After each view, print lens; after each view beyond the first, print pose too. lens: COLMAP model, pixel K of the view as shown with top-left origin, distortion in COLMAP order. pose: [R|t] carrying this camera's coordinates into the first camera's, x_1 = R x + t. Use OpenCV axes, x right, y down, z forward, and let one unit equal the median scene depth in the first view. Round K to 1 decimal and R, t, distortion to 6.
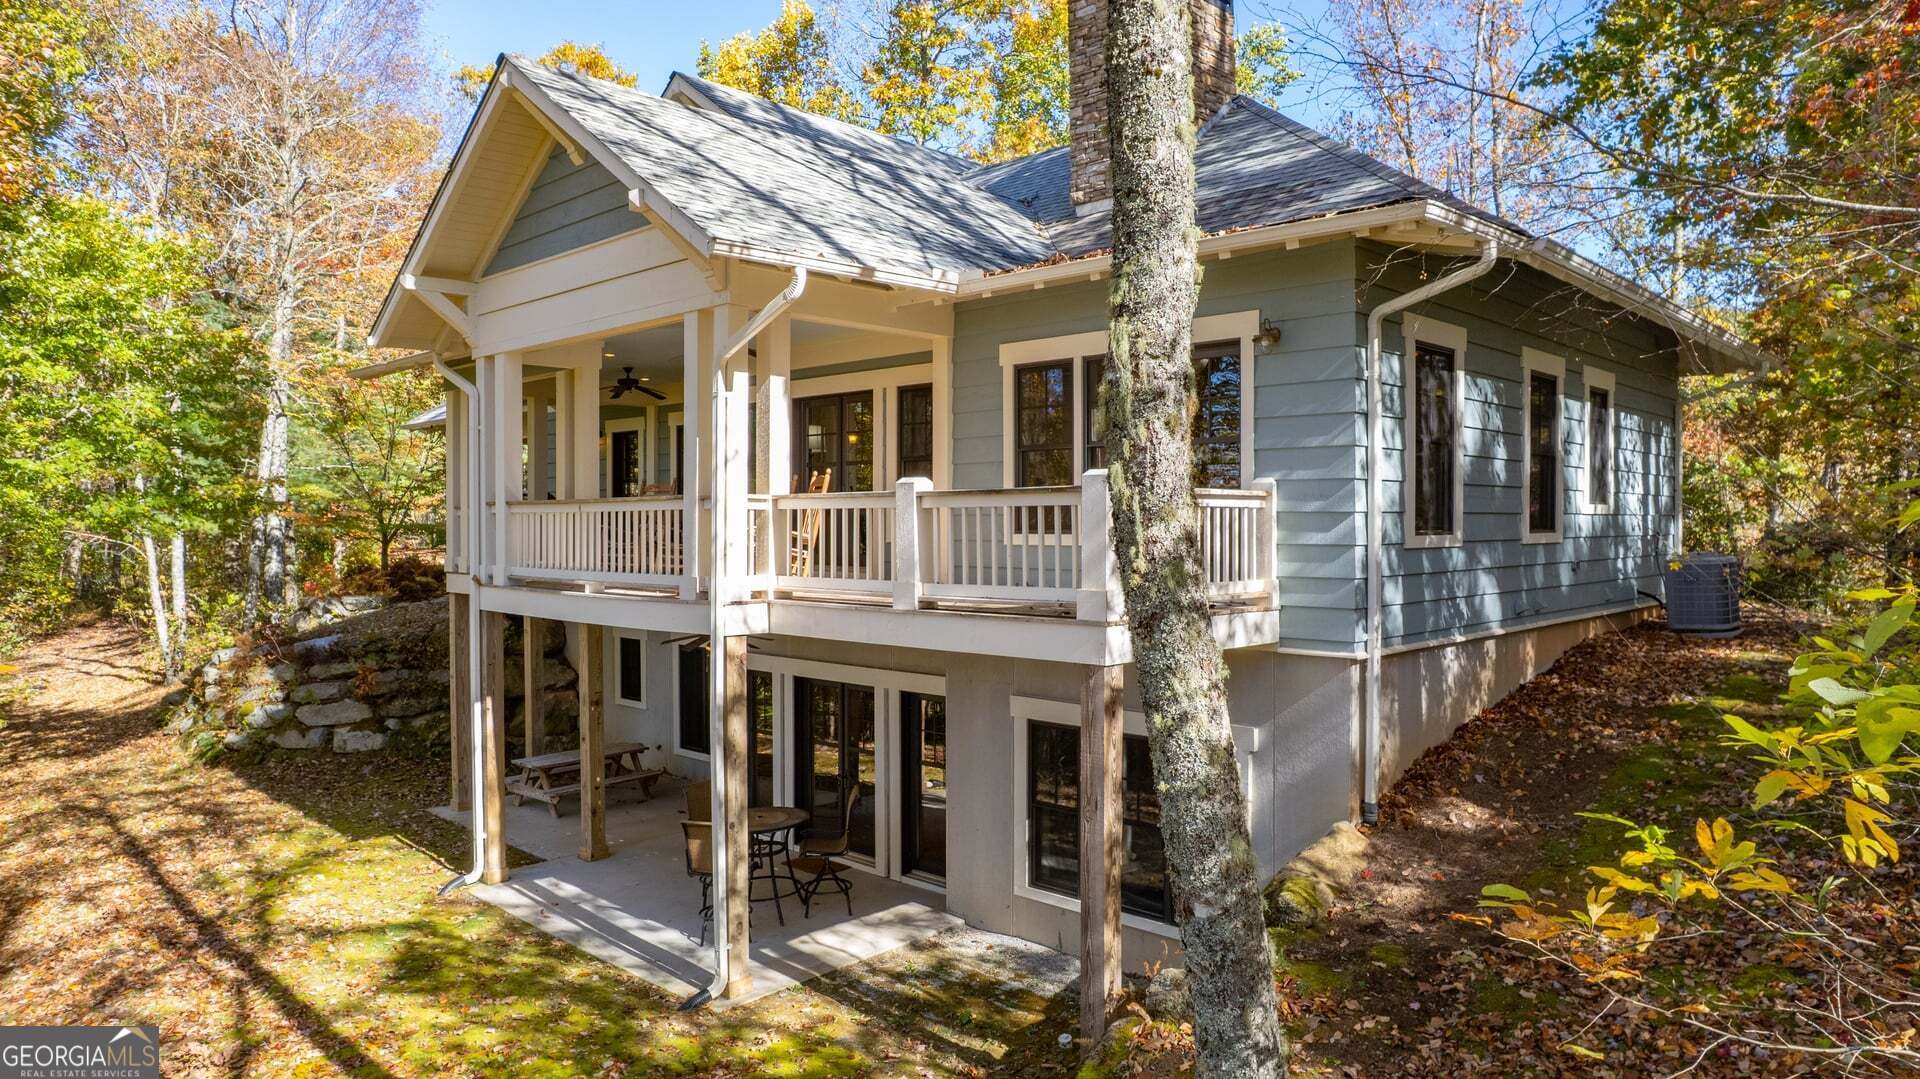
lens RADIAL K [[1237.4, 0, 960.0], [0, 1237.4, 539.5], [0, 0, 1]] dist [-0.074646, 0.073961]
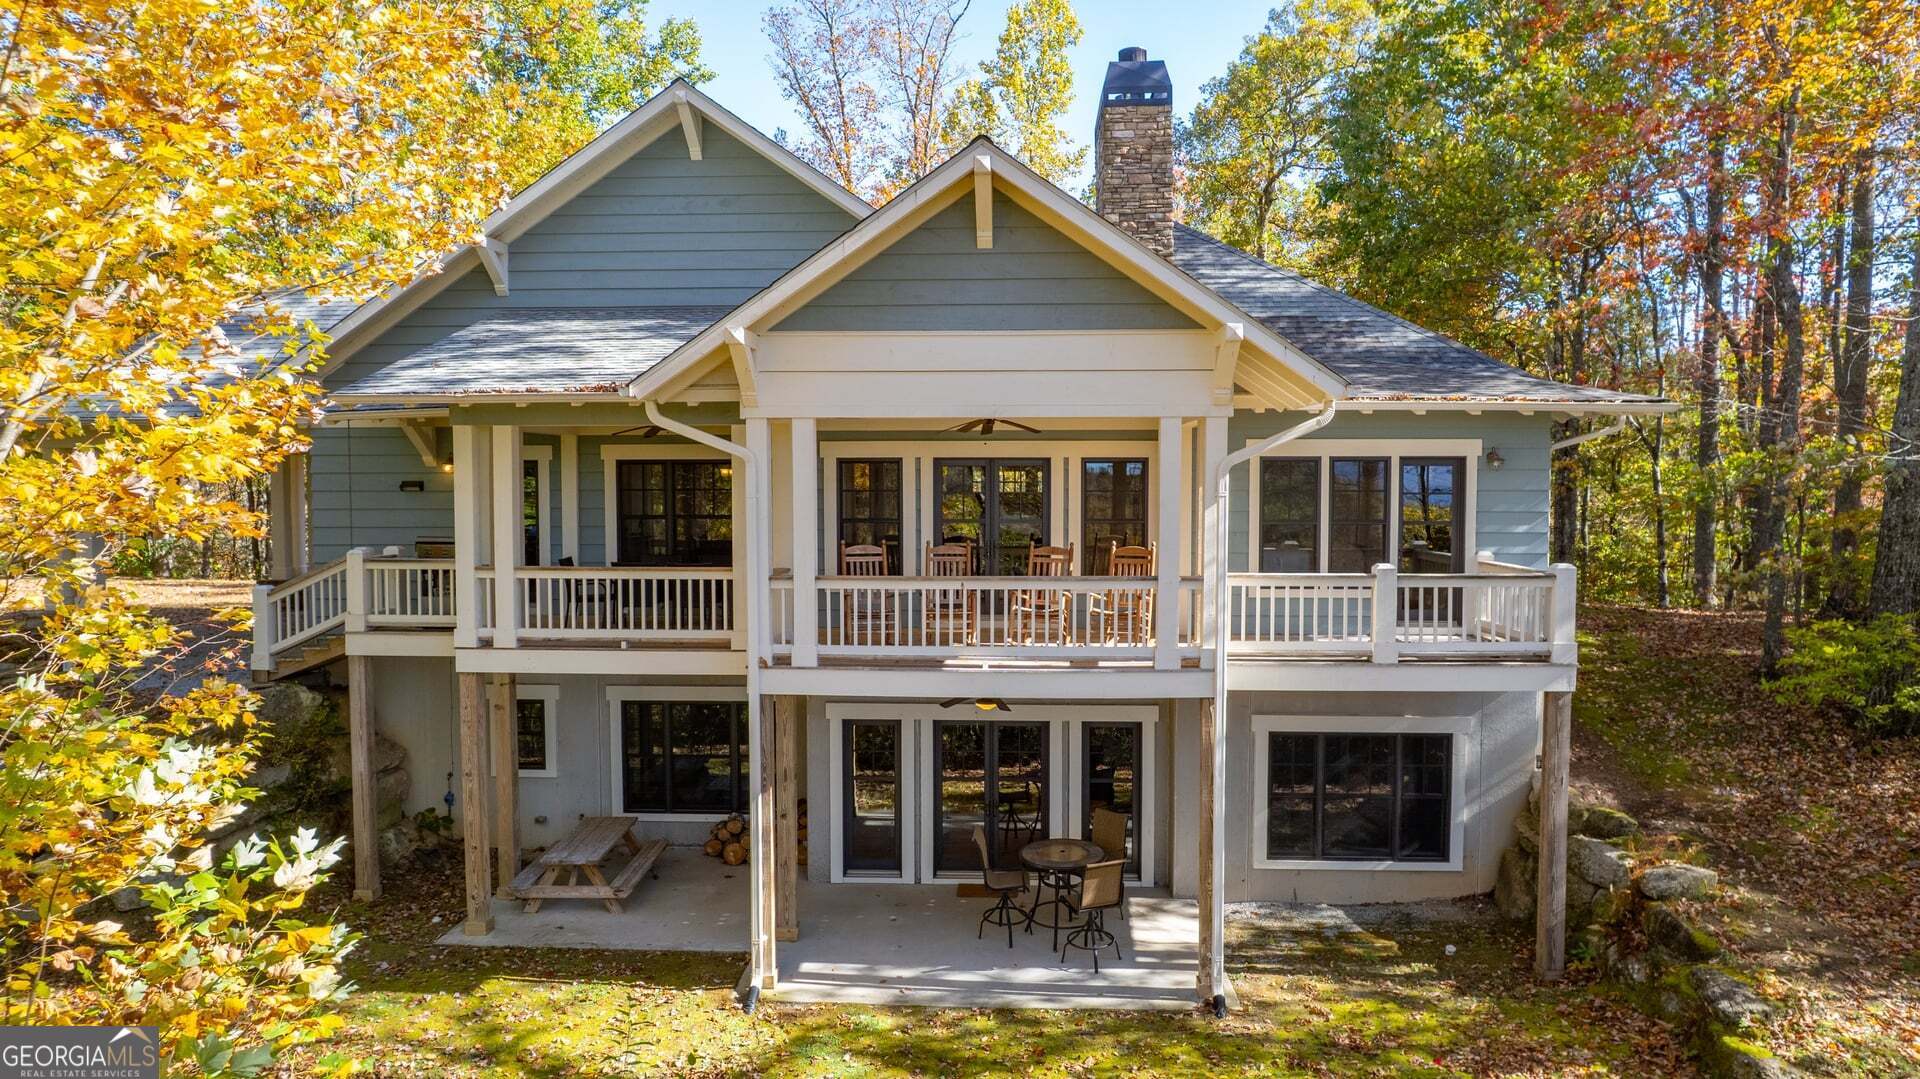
lens RADIAL K [[1239.0, 0, 960.0], [0, 1239.0, 539.5], [0, 0, 1]] dist [-0.073805, 0.061258]
pose [[0.761658, -0.042542, 0.646581, -0.945367], [0.012885, 0.998639, 0.050529, -0.115688], [-0.647851, -0.030154, 0.761170, 0.211894]]
